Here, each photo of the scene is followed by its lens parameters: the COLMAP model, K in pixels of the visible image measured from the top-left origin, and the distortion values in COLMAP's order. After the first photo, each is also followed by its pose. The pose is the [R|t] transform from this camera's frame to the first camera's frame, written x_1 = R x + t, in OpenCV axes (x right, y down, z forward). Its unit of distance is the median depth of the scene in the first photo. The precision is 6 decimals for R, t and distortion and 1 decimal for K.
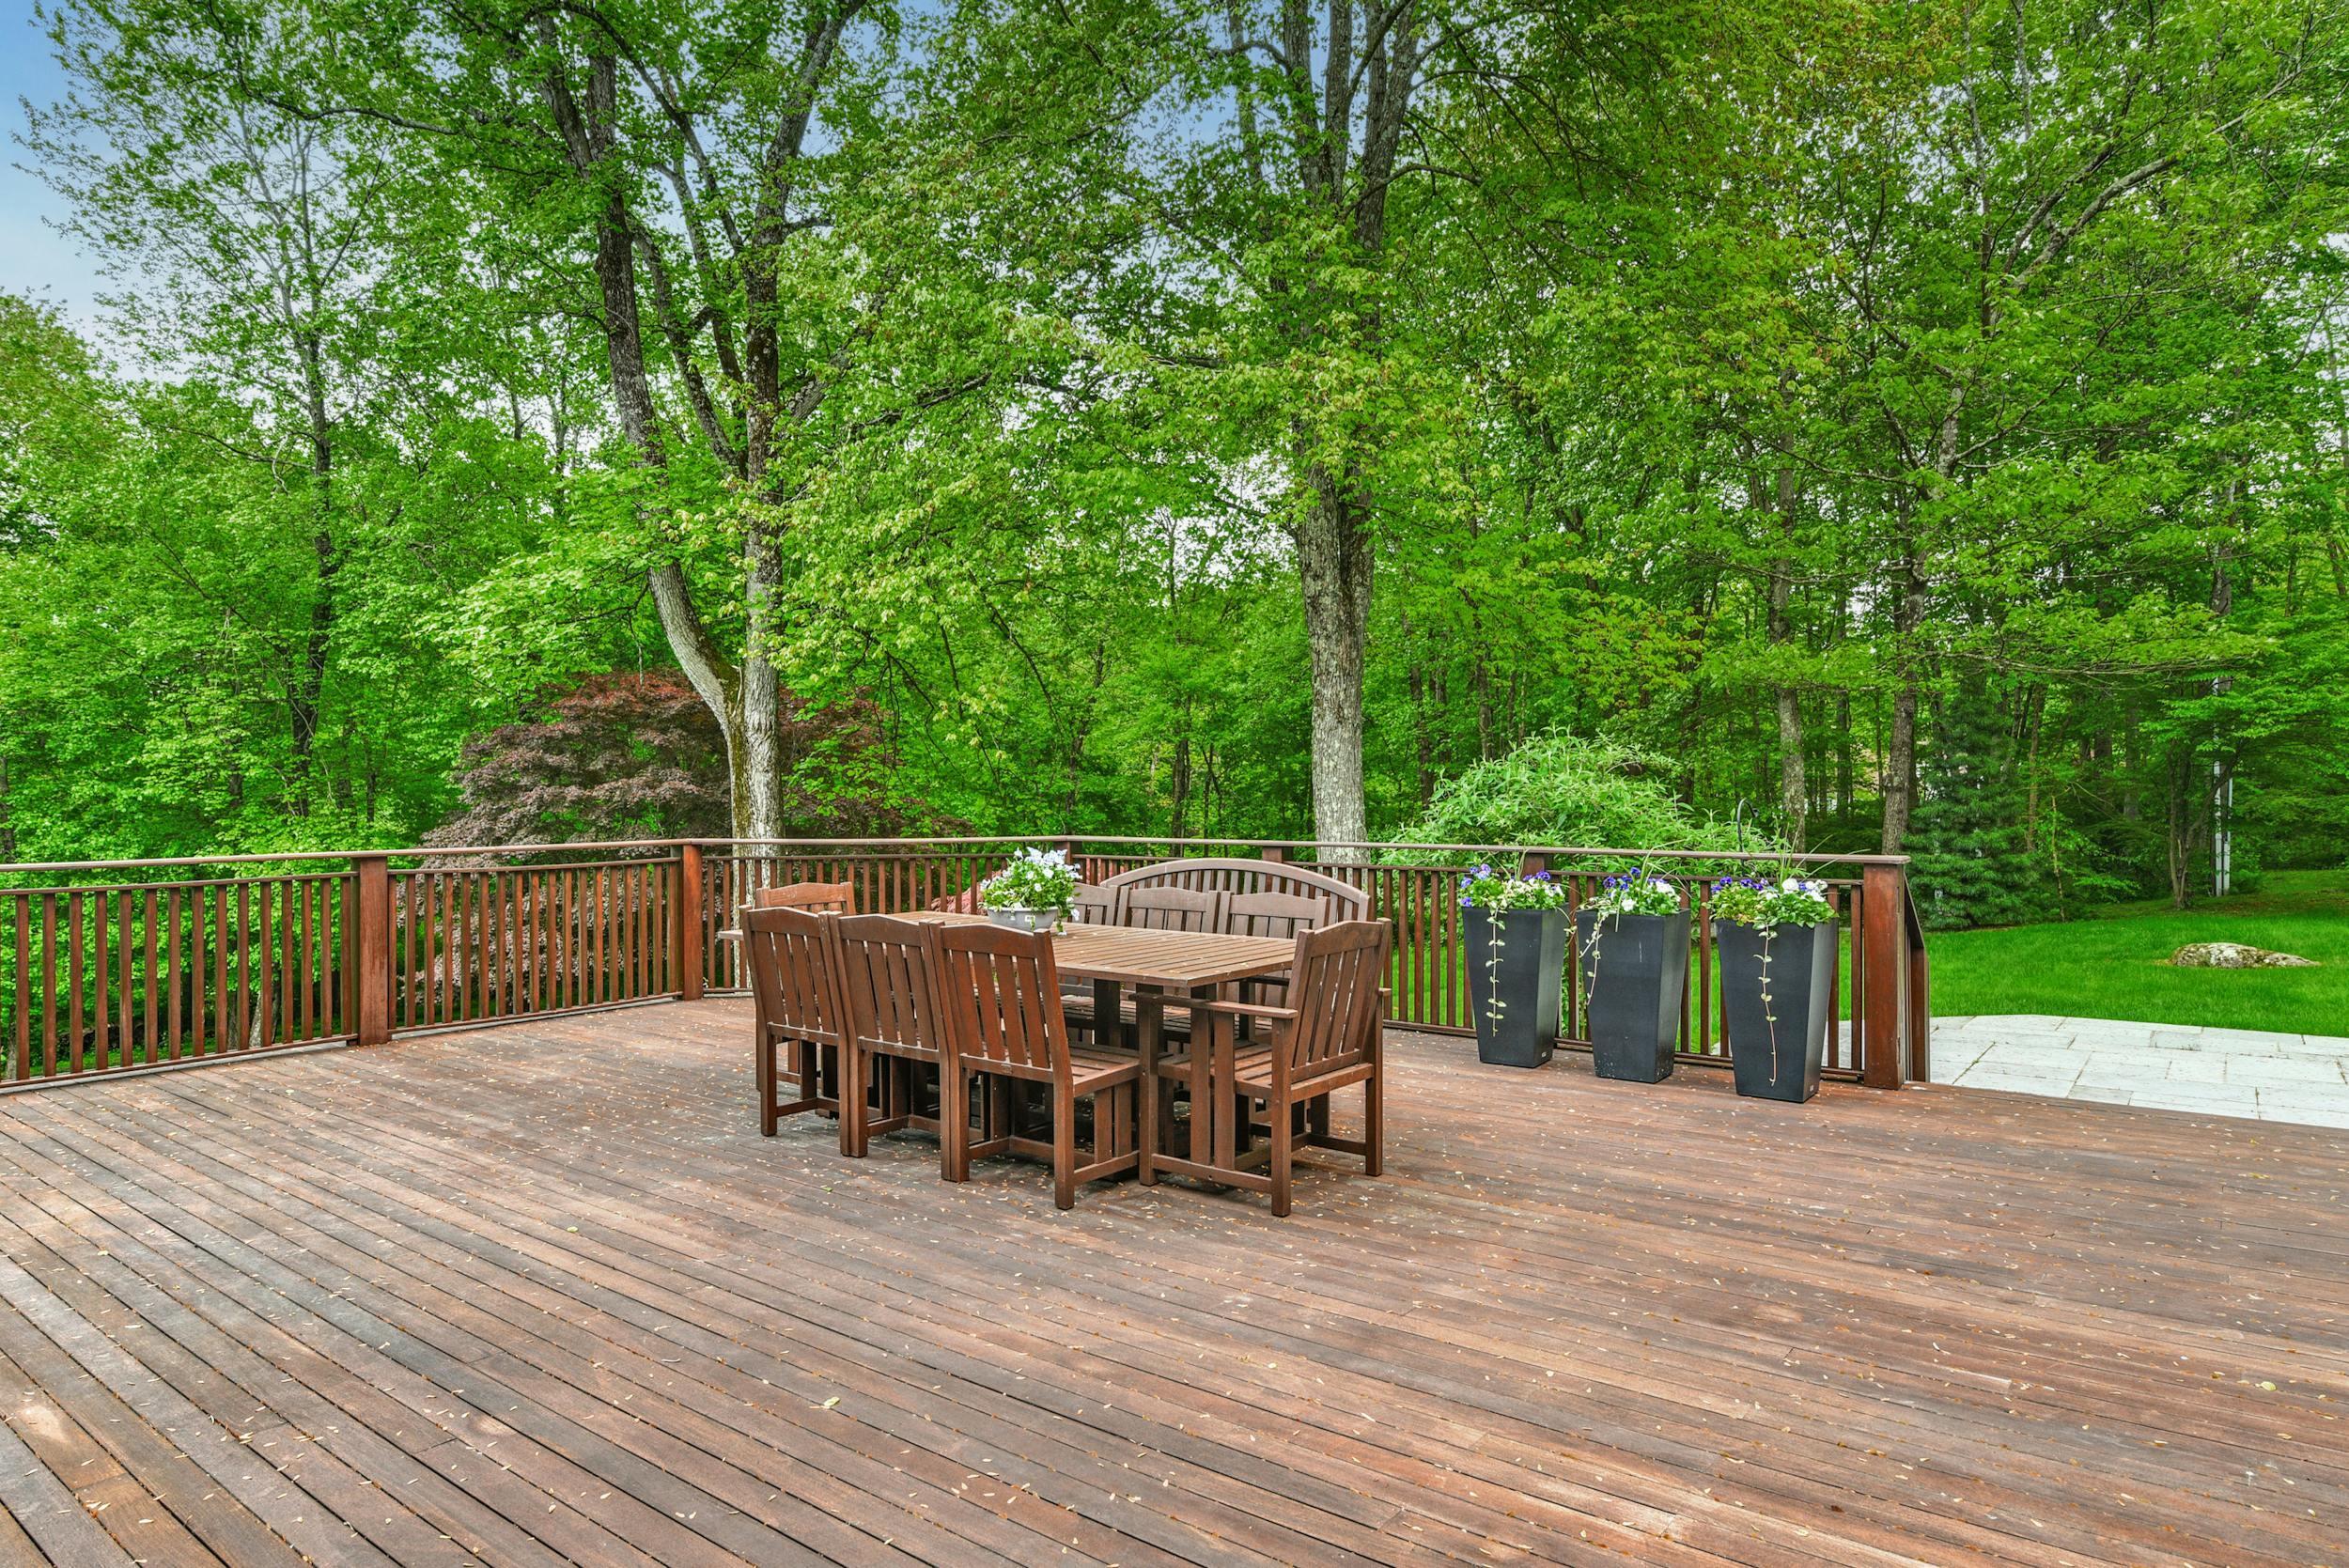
lens RADIAL K [[1320.2, 0, 1174.9], [0, 1320.2, 792.8], [0, 0, 1]] dist [-0.014327, 0.000294]
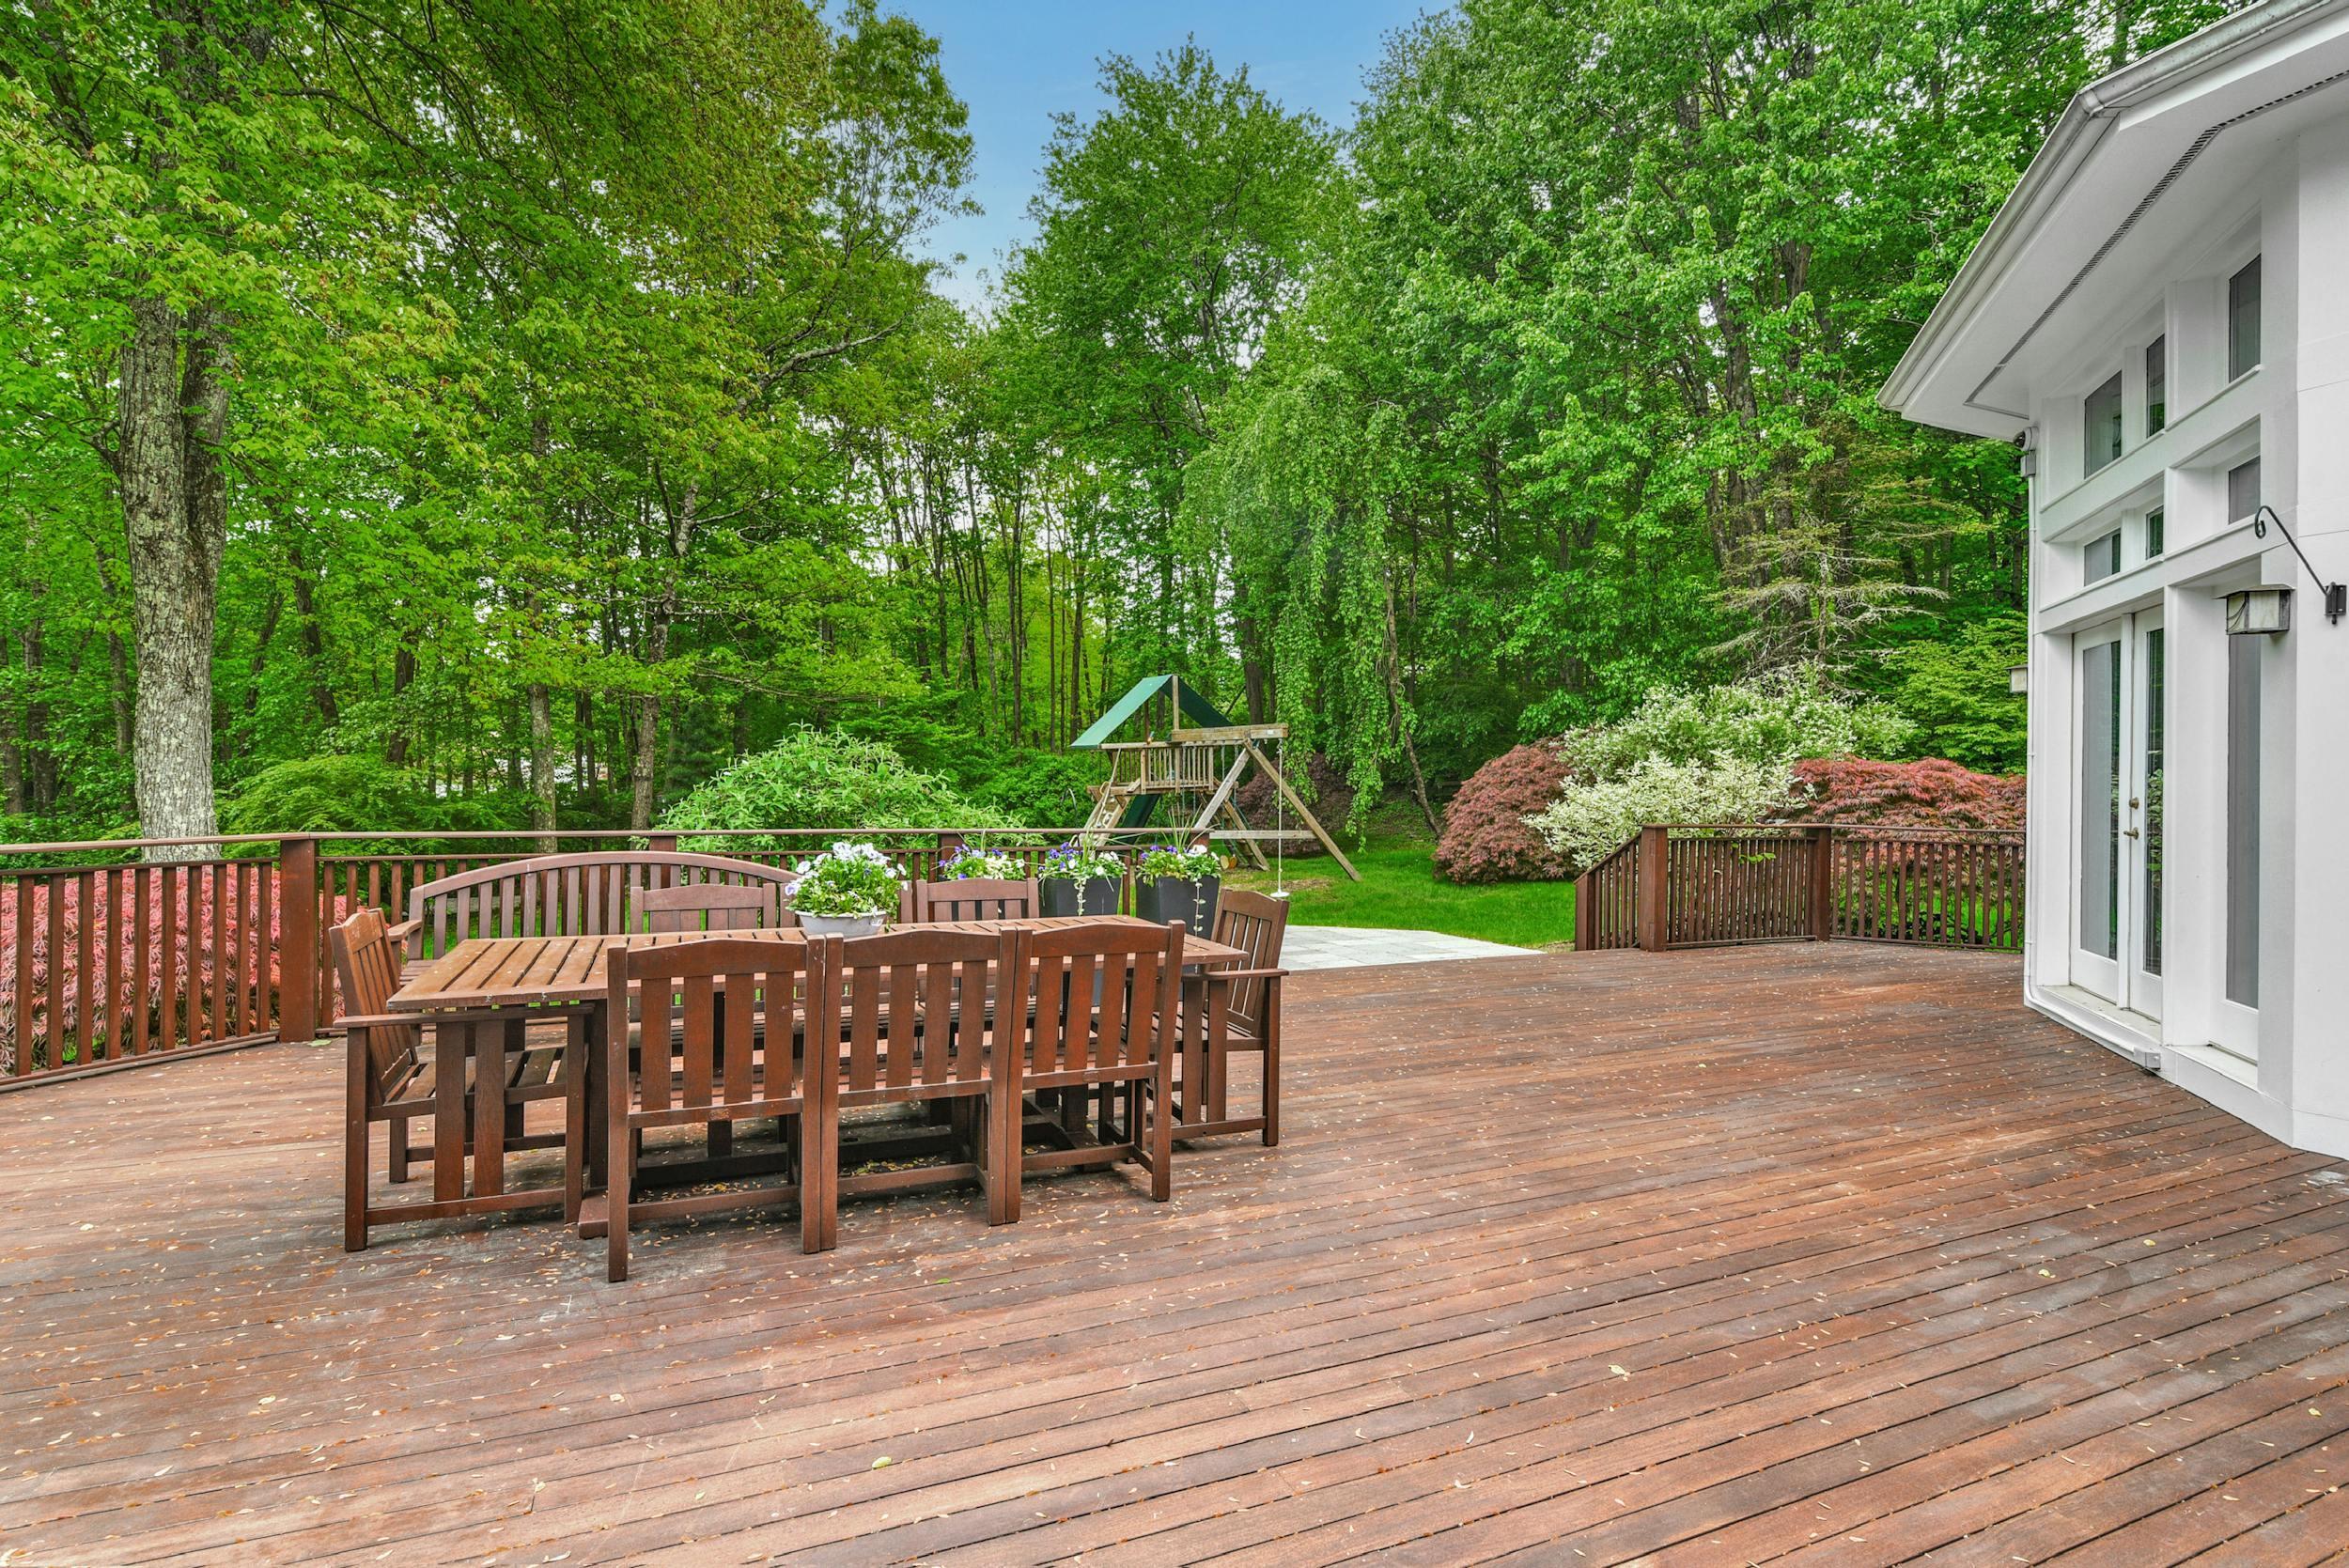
lens RADIAL K [[1086.5, 0, 1174.8], [0, 1086.5, 782.9], [0, 0, 1]] dist [-0.010257, -0.000427]
pose [[0.517666, 0.006879, 0.855555, -0.806456], [-0.009159, 0.999955, -0.002498, 0.002425], [-0.855534, -0.006543, 0.517706, 0.587508]]
